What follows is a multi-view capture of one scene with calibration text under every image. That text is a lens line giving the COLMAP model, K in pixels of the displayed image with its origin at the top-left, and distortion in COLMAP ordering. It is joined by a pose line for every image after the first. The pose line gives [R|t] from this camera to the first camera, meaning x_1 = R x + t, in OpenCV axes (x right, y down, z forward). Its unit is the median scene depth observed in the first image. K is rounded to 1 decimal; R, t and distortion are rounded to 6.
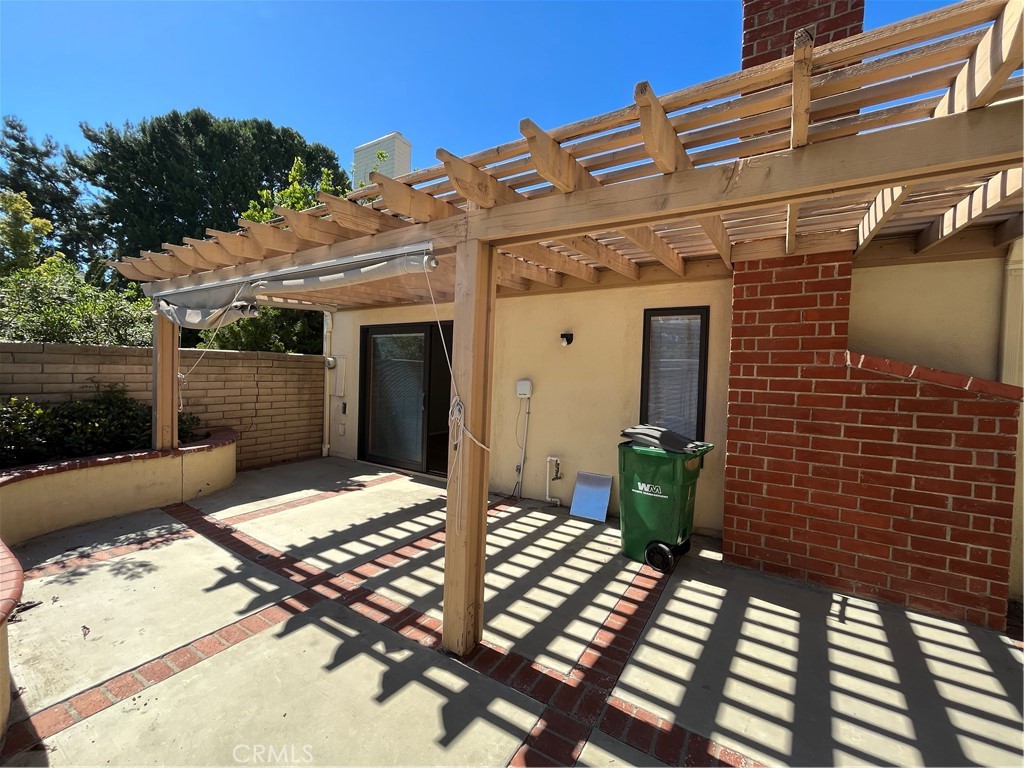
lens RADIAL K [[413.9, 0, 511.8], [0, 413.9, 383.1], [0, 0, 1]] dist [-0.001937, -0.000636]
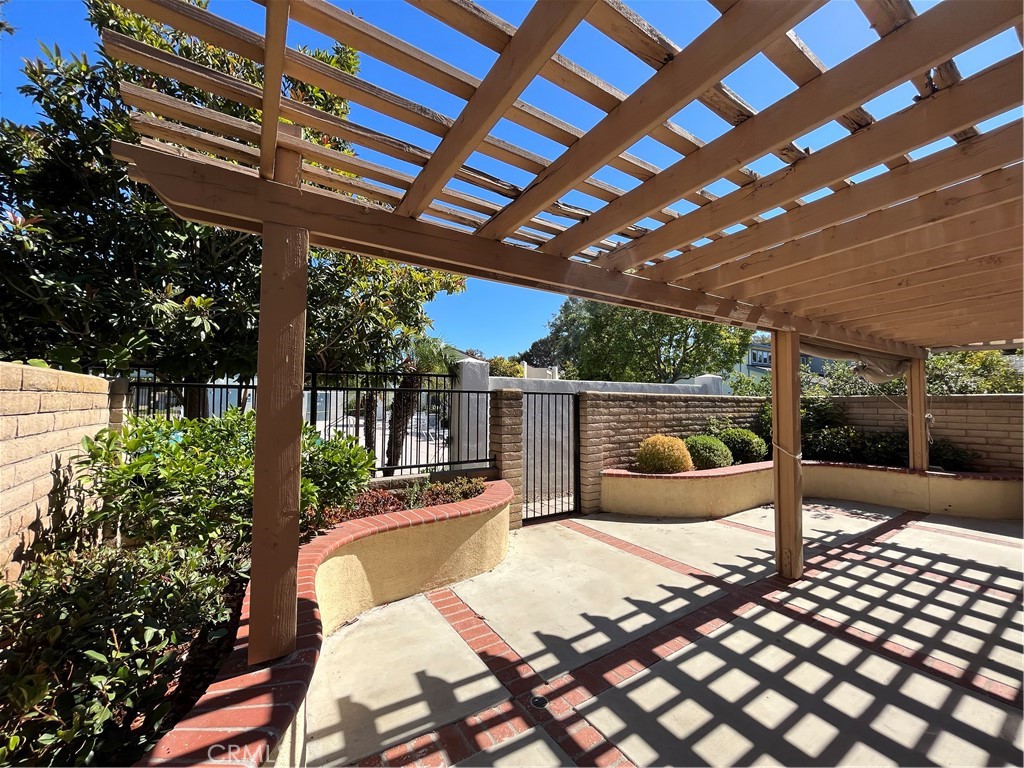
lens RADIAL K [[410.7, 0, 513.0], [0, 410.7, 383.5], [0, 0, 1]] dist [0.000020, 0.000010]
pose [[-0.426125, -0.068321, -0.902081, 1.423776], [-0.045580, 0.997499, -0.054017, 0.014410], [0.903515, 0.018099, -0.428174, 0.533087]]
